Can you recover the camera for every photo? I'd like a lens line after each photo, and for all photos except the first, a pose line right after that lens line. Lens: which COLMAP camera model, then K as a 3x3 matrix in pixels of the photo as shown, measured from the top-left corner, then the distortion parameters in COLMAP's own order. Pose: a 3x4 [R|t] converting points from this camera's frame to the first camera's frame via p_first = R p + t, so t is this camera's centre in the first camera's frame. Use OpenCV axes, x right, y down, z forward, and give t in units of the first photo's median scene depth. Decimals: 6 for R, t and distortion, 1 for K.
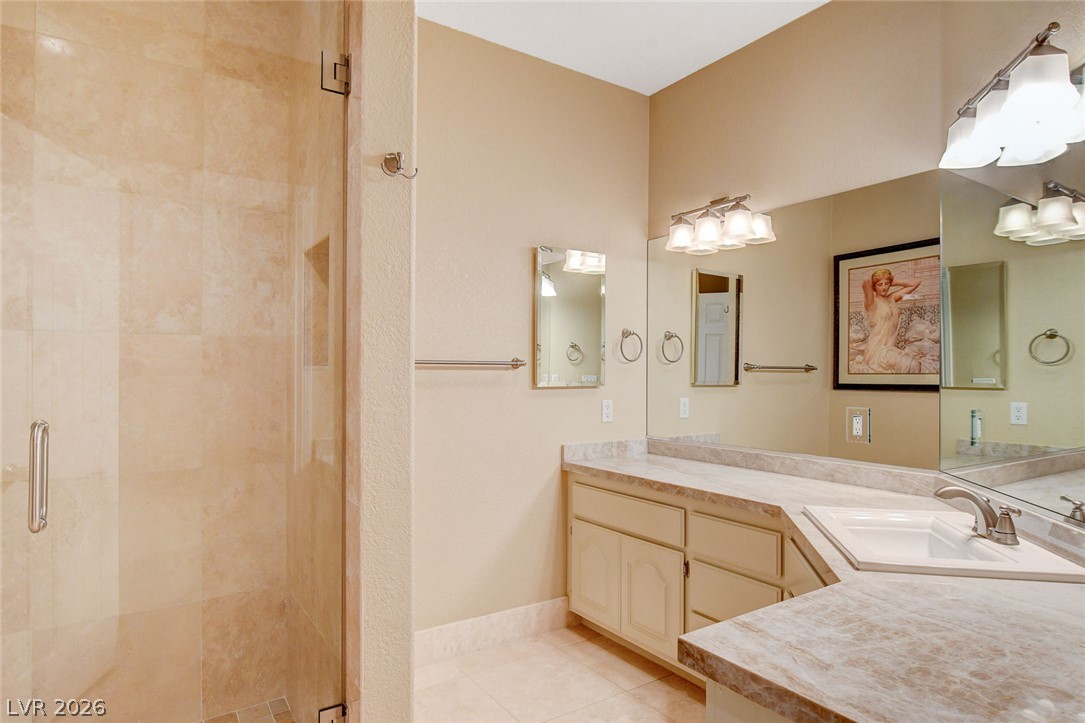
lens RADIAL K [[619.3, 0, 542.5], [0, 619.3, 361.5], [0, 0, 1]] dist [-0.002633, -0.000412]
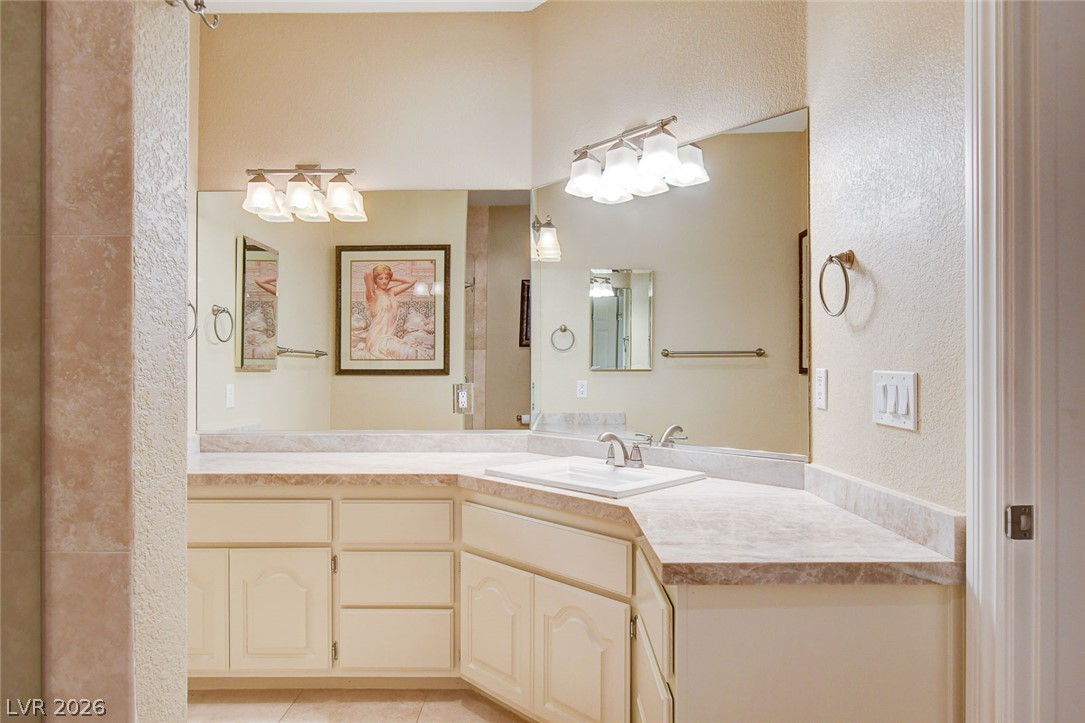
lens RADIAL K [[632.3, 0, 542.5], [0, 632.3, 361.5], [0, 0, 1]] dist [-0.000154, -0.000571]
pose [[0.558468, 0.008054, 0.829487, -0.238575], [-0.013951, 0.999903, -0.000316, 0.020258], [-0.829409, -0.011396, 0.558526, 0.144616]]
